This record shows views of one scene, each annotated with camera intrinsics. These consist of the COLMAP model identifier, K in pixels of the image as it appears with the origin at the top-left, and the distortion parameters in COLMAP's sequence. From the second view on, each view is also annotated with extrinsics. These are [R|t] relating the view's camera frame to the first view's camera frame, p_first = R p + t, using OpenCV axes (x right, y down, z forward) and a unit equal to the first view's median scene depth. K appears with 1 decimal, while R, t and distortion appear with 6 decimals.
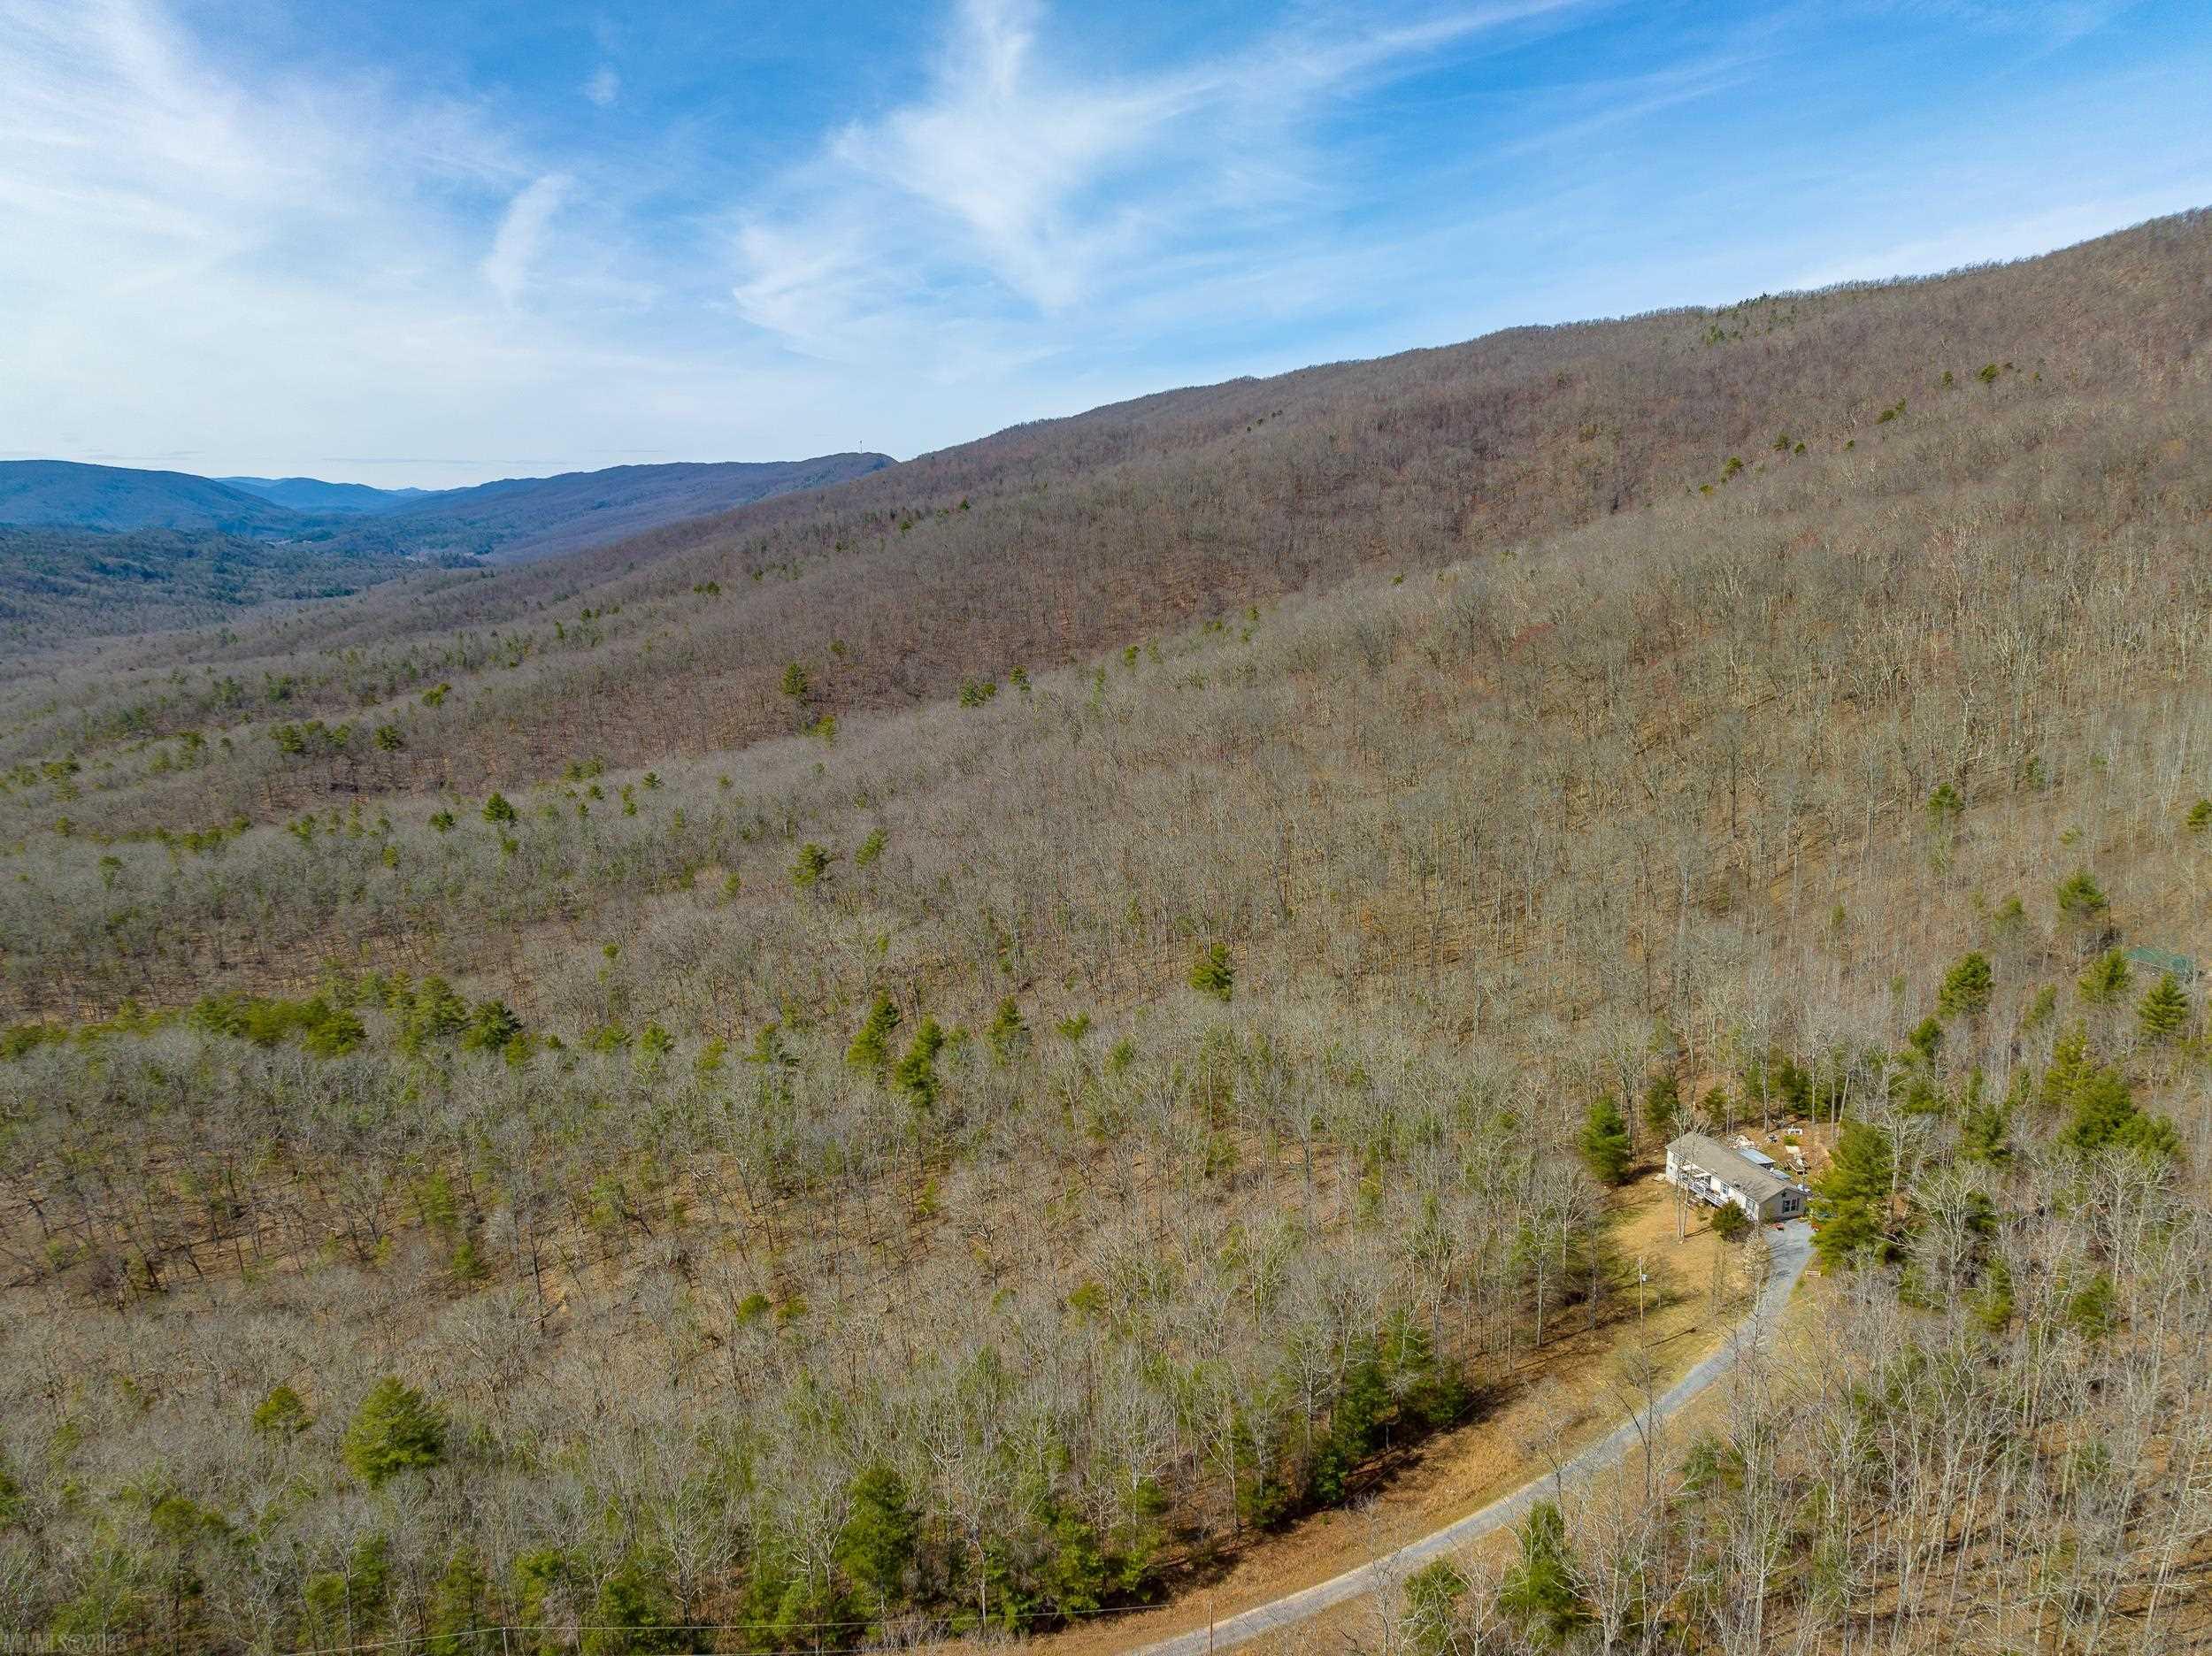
lens RADIAL K [[1550.7, 0, 1106.0], [0, 1550.7, 828.0], [0, 0, 1]] dist [-0.037874, 0.029868]
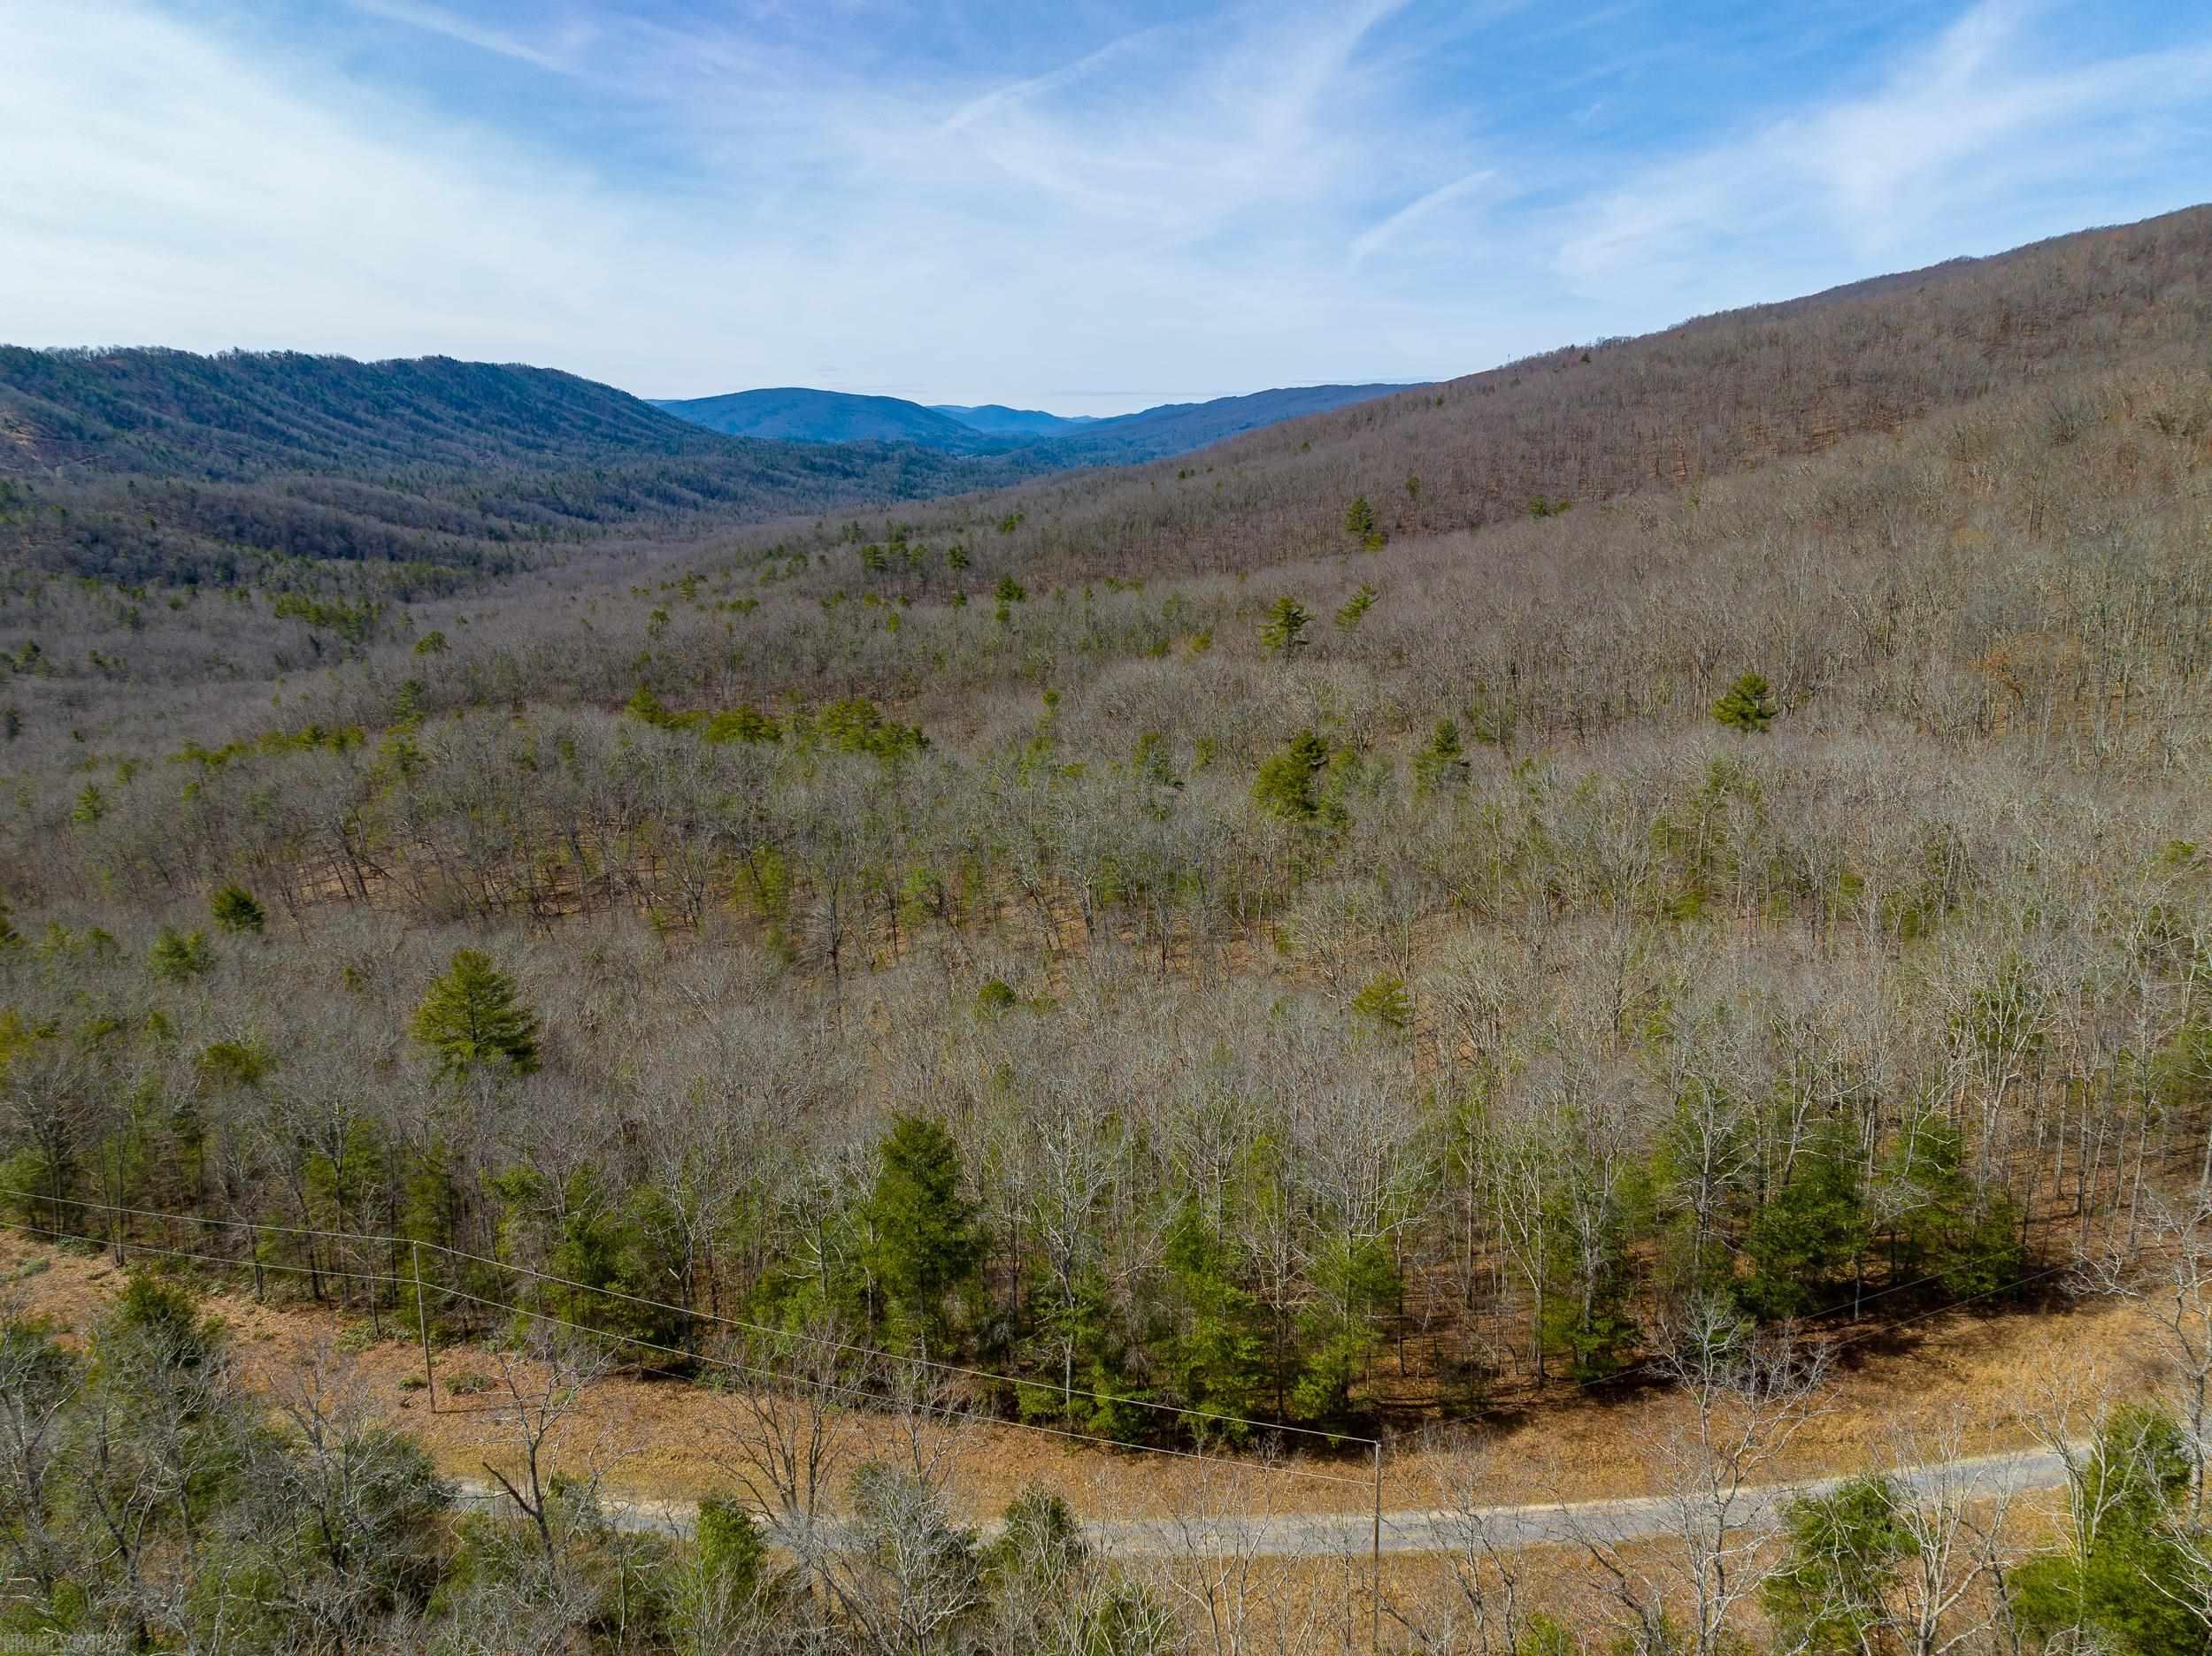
lens RADIAL K [[1550.7, 0, 1106.0], [0, 1550.7, 828.0], [0, 0, 1]] dist [-0.037874, 0.029868]
pose [[0.919924, 0.099560, -0.379246, 0.047745], [-0.083244, 0.994768, 0.059227, 0.081155], [0.383158, -0.022914, 0.923398, 0.144859]]
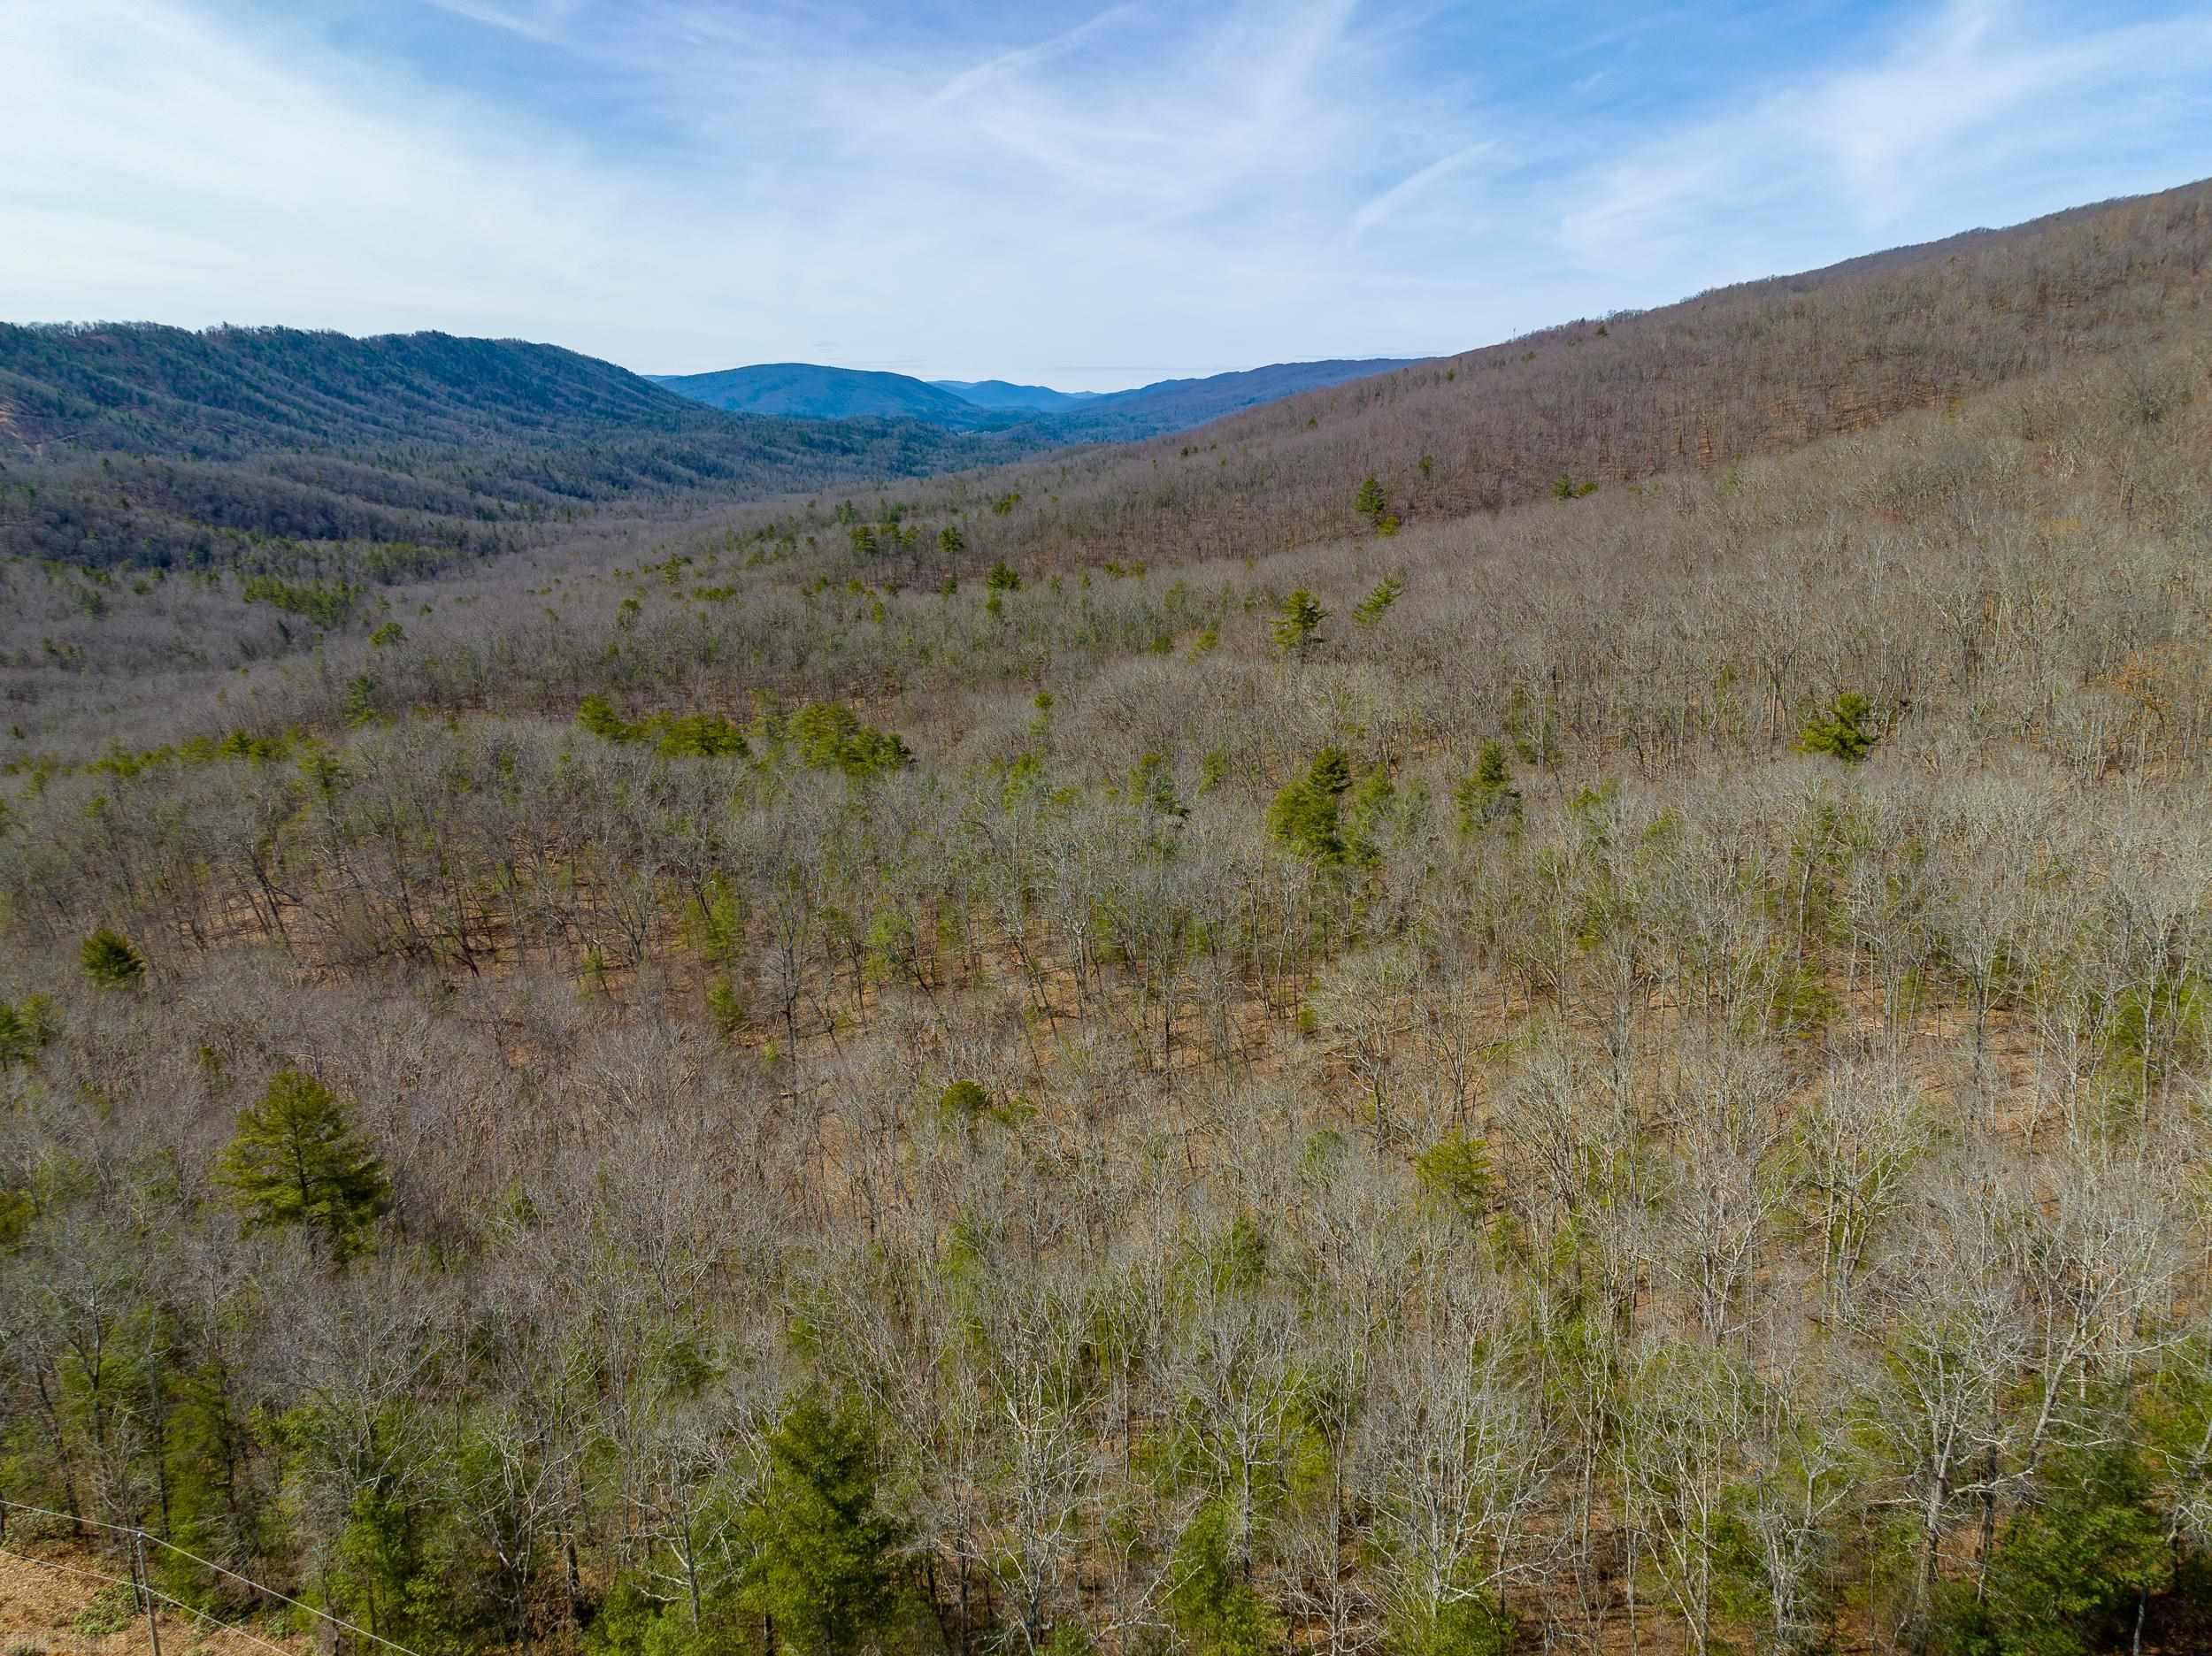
lens RADIAL K [[1550.7, 0, 1106.0], [0, 1550.7, 828.0], [0, 0, 1]] dist [-0.037874, 0.029868]
pose [[0.919520, 0.104745, -0.378830, 0.024266], [-0.082701, 0.993820, 0.074049, 0.068101], [0.384245, -0.036759, 0.922499, 0.203234]]
